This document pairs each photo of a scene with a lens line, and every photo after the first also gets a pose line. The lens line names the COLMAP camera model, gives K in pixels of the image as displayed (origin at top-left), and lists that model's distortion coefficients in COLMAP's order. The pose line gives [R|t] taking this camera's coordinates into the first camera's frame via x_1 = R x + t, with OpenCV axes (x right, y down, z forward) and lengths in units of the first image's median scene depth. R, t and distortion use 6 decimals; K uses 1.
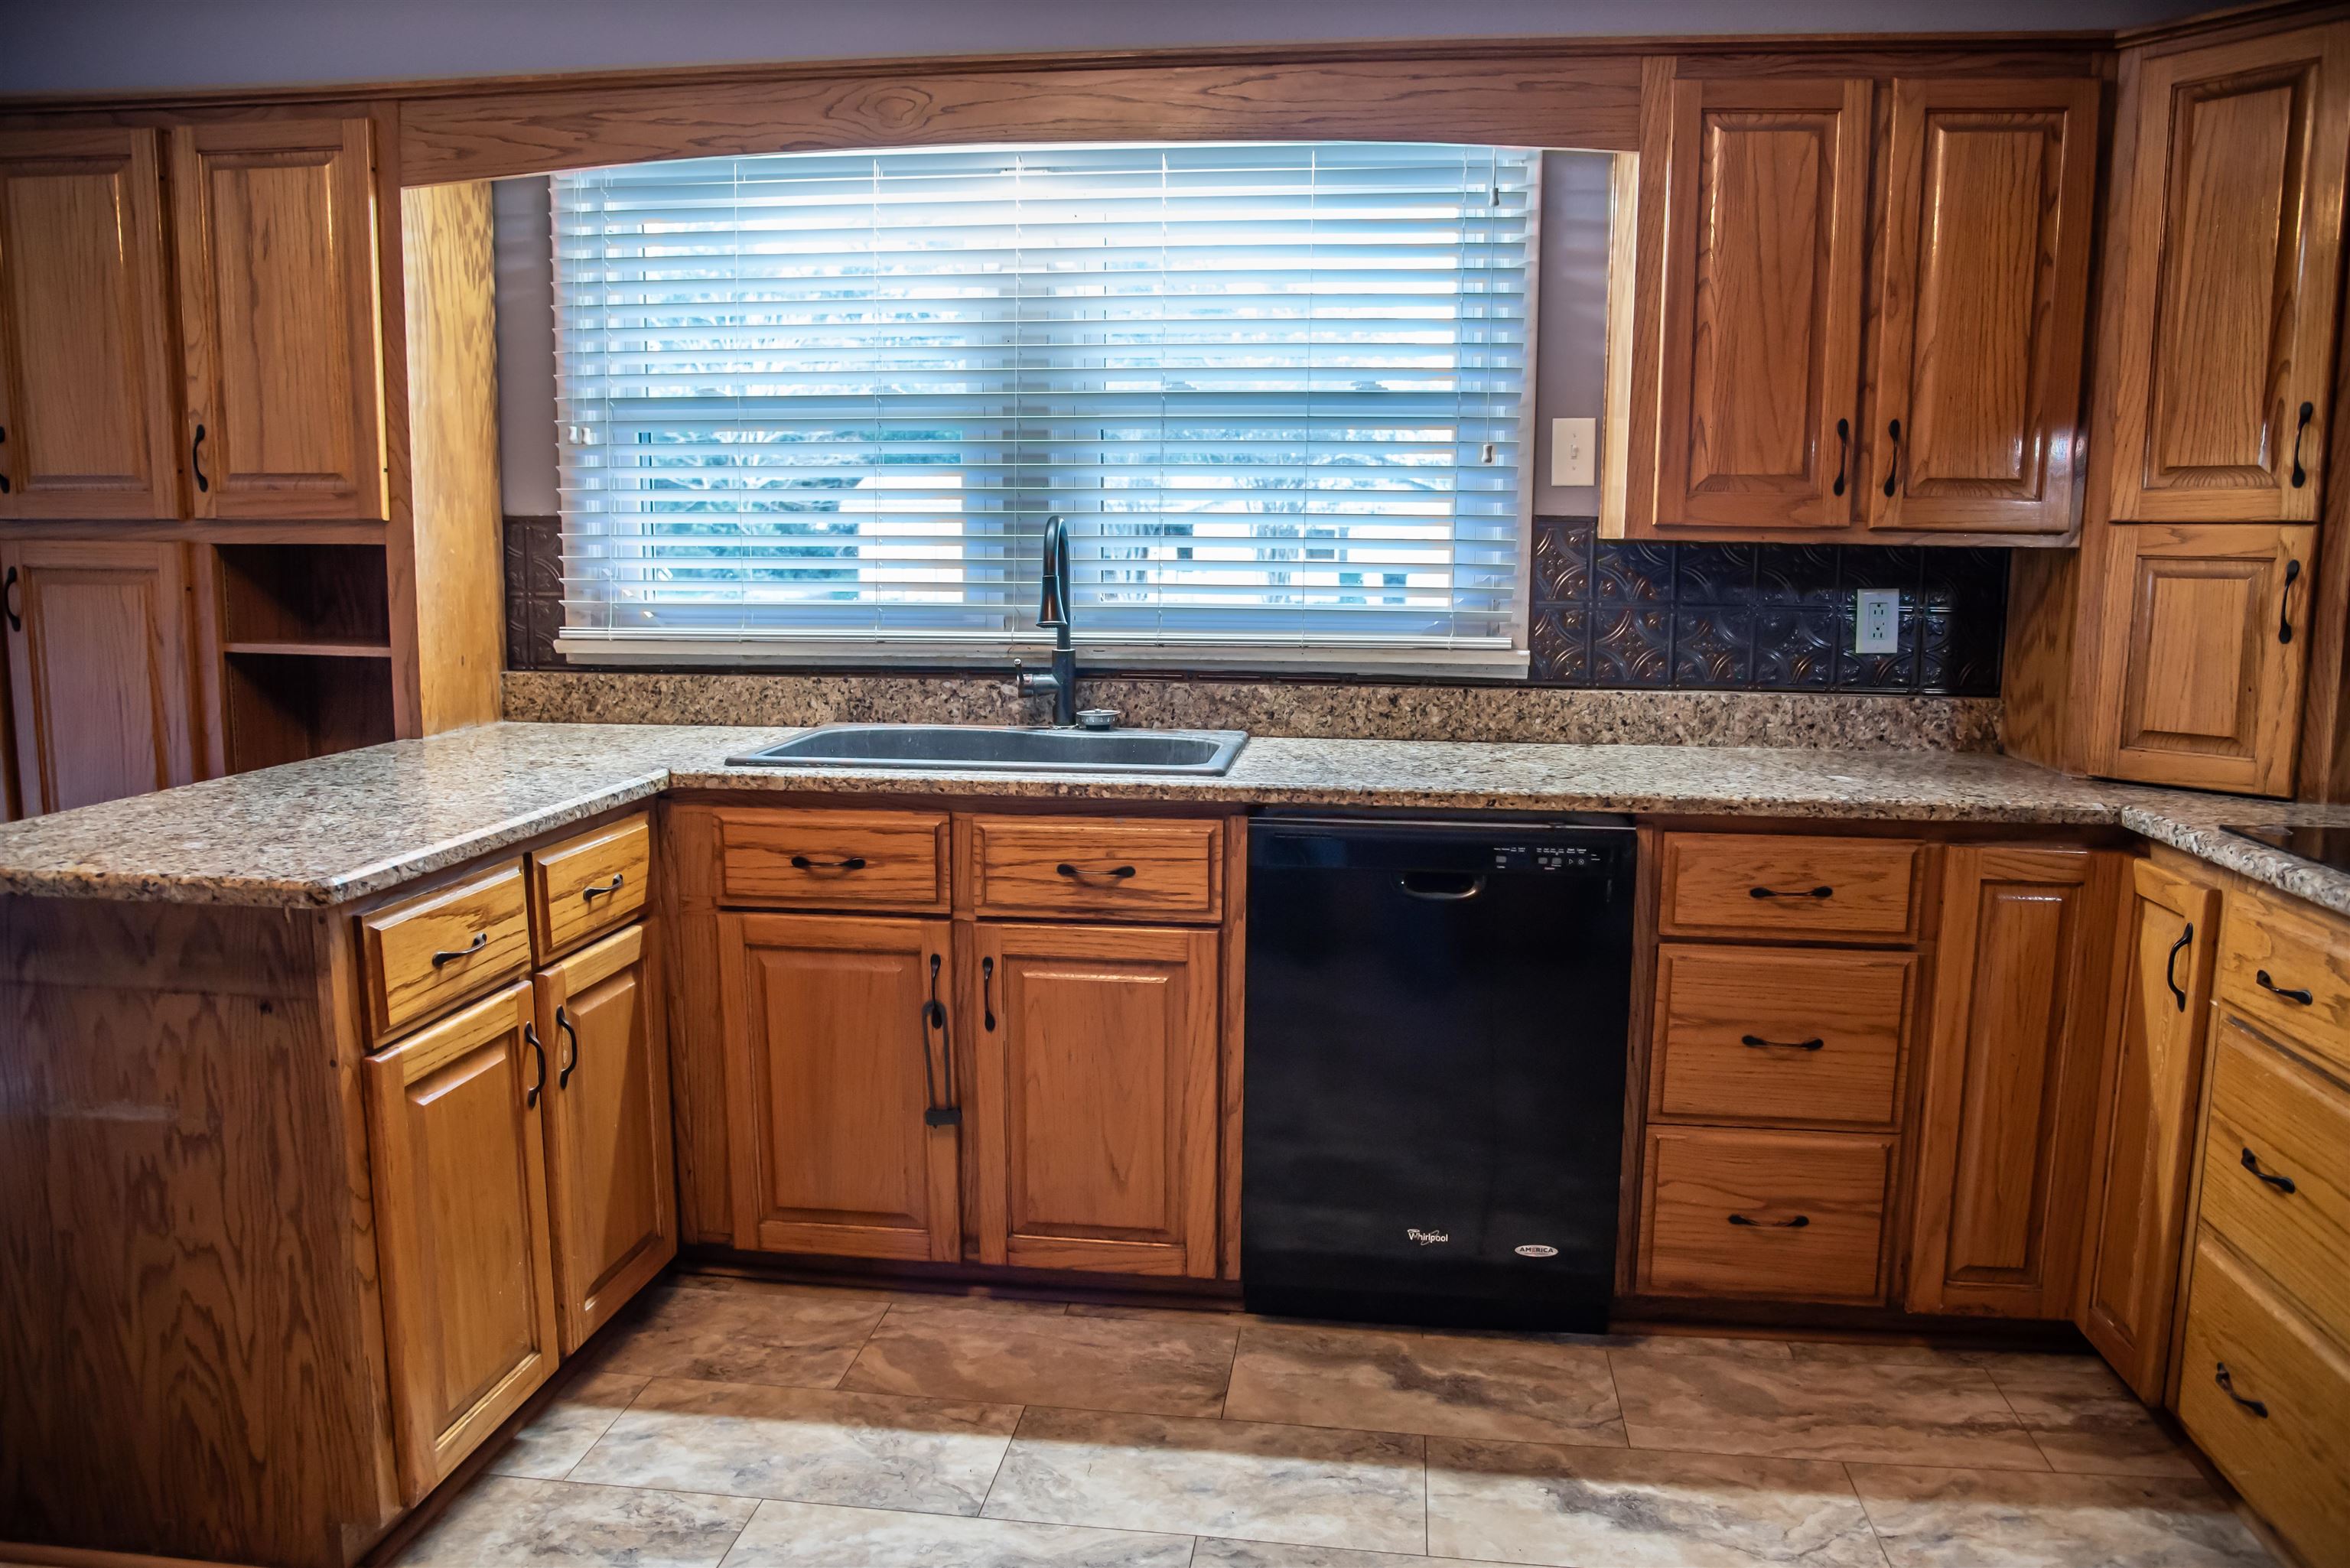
lens RADIAL K [[1652.1, 0, 1175.0], [0, 1652.1, 784.0], [0, 0, 1]] dist [-0.099623, 0.066453]
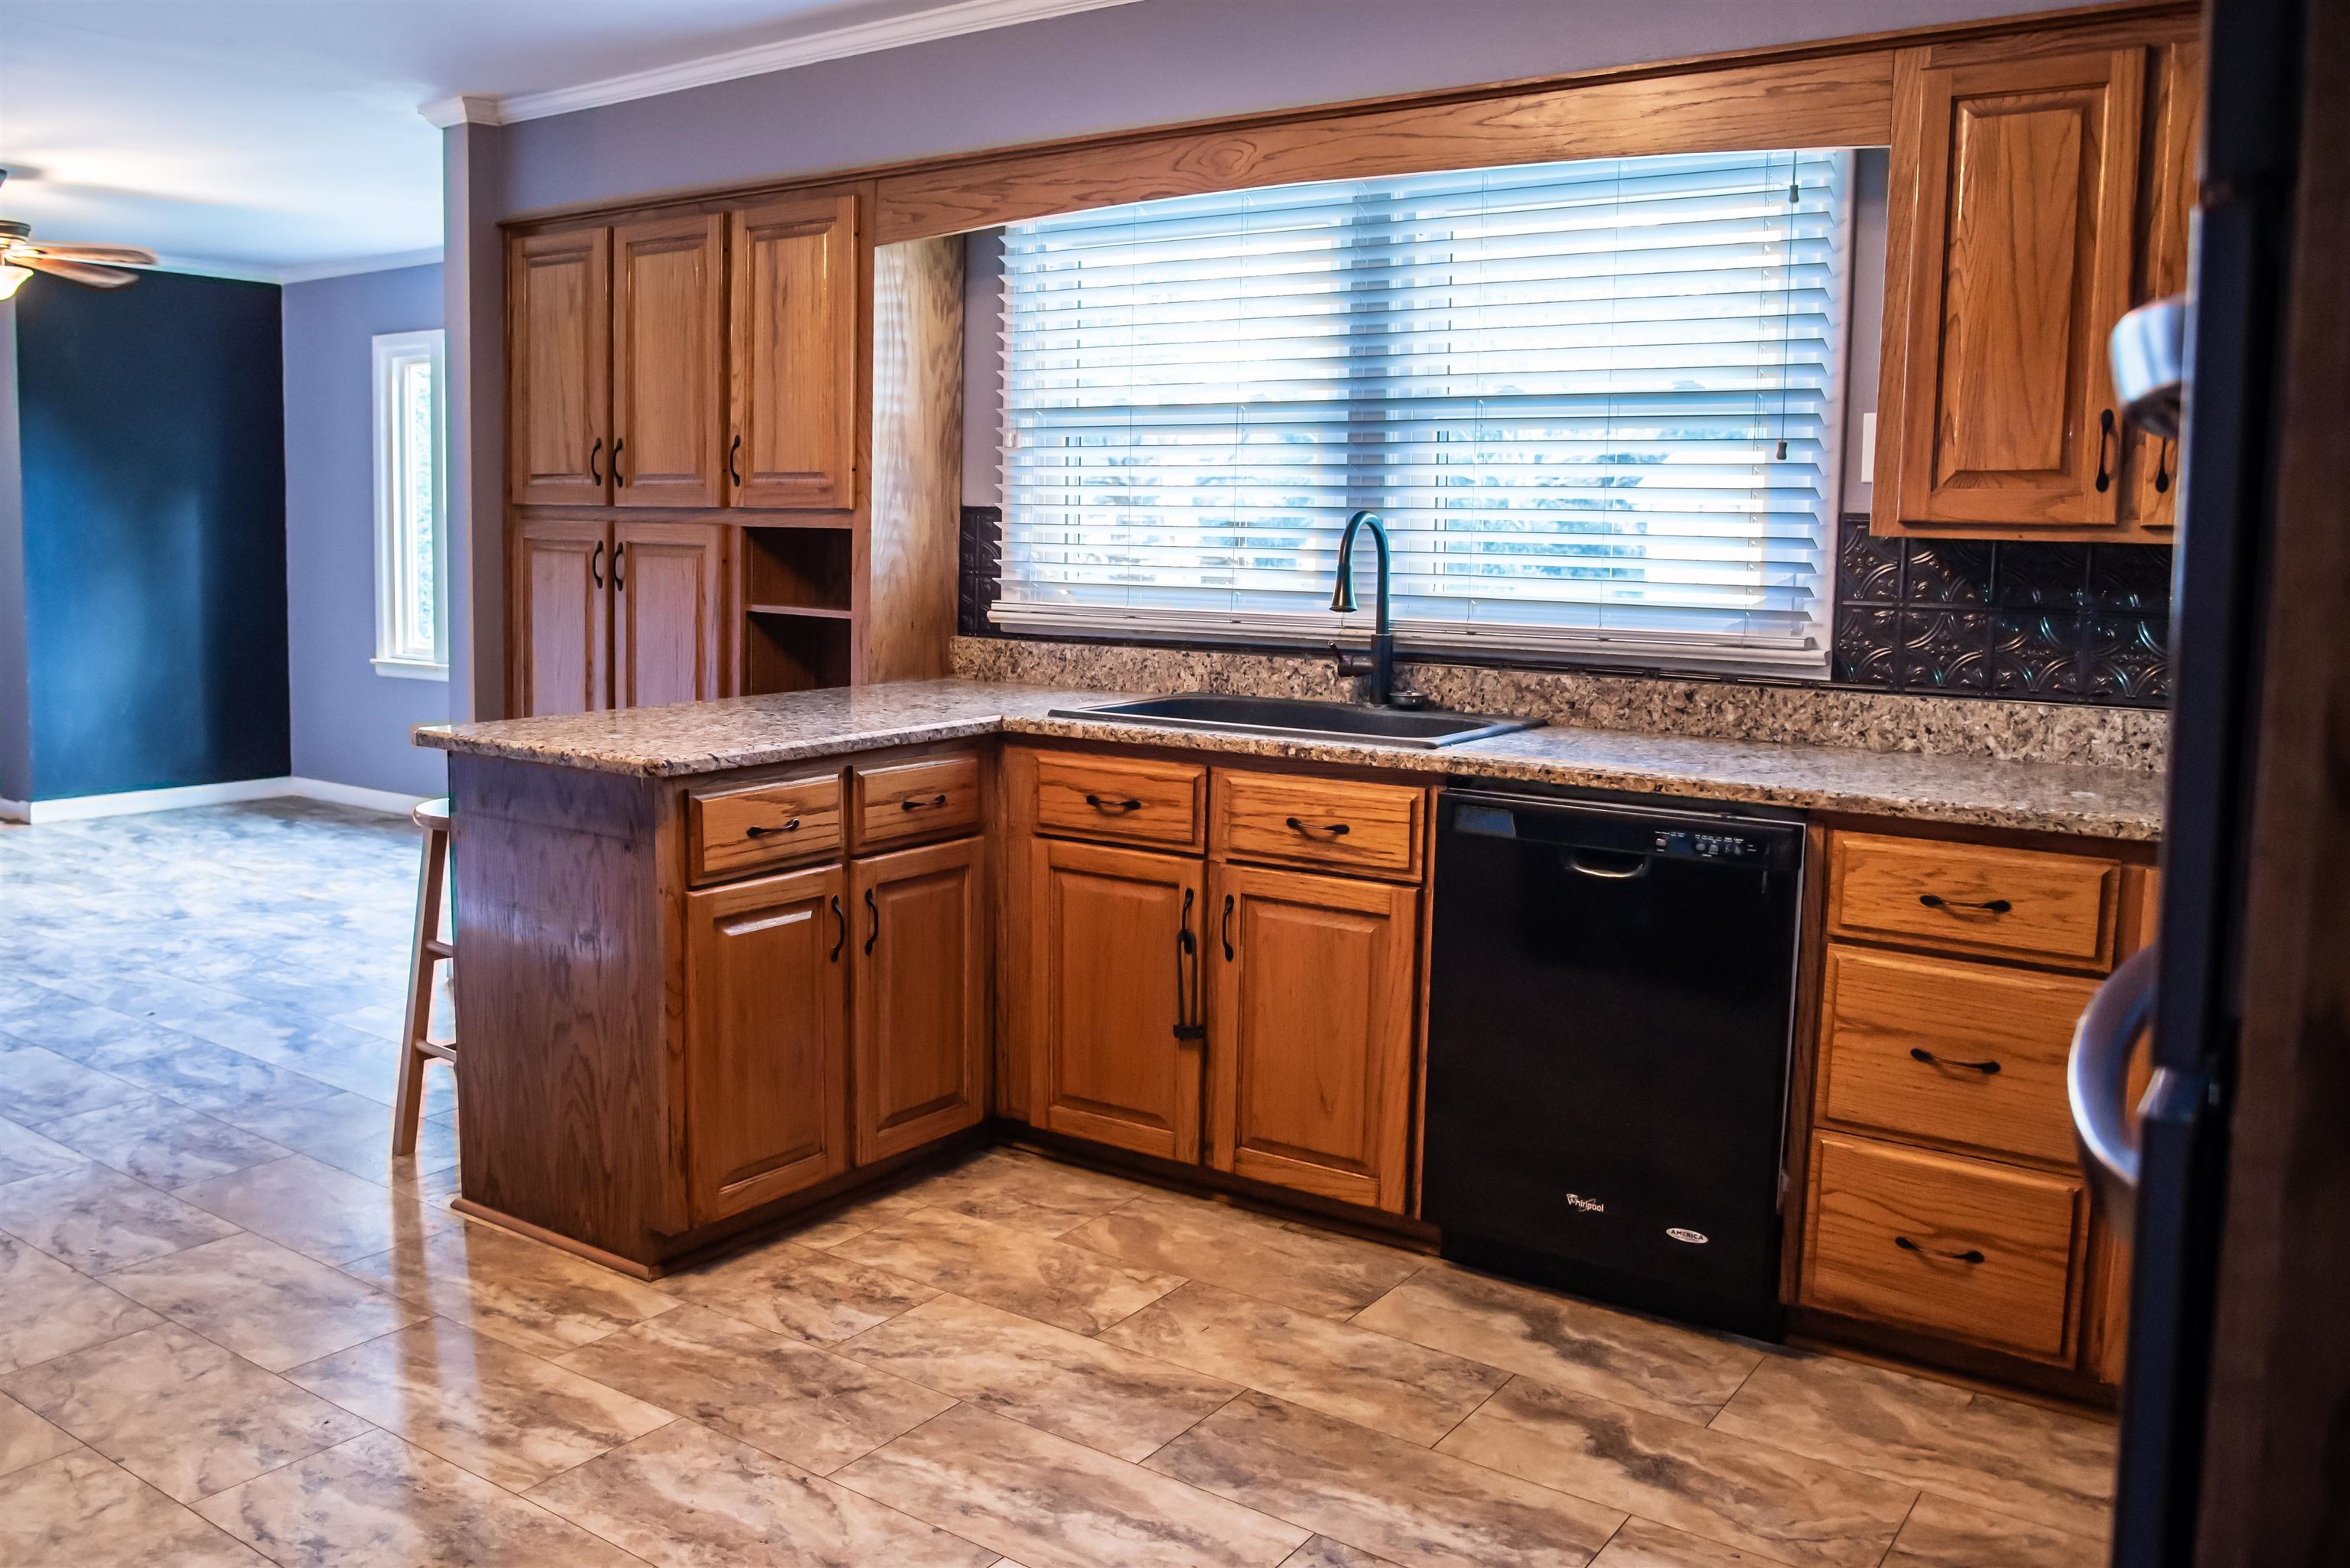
lens RADIAL K [[1956.8, 0, 1168.9], [0, 1956.8, 734.9], [0, 0, 1]] dist [-0.114783, 0.120699]
pose [[0.879947, 0.056642, -0.471683, 0.476460], [-0.077995, 0.996619, -0.025823, 0.032475], [0.468626, 0.059511, 0.881390, -0.216868]]
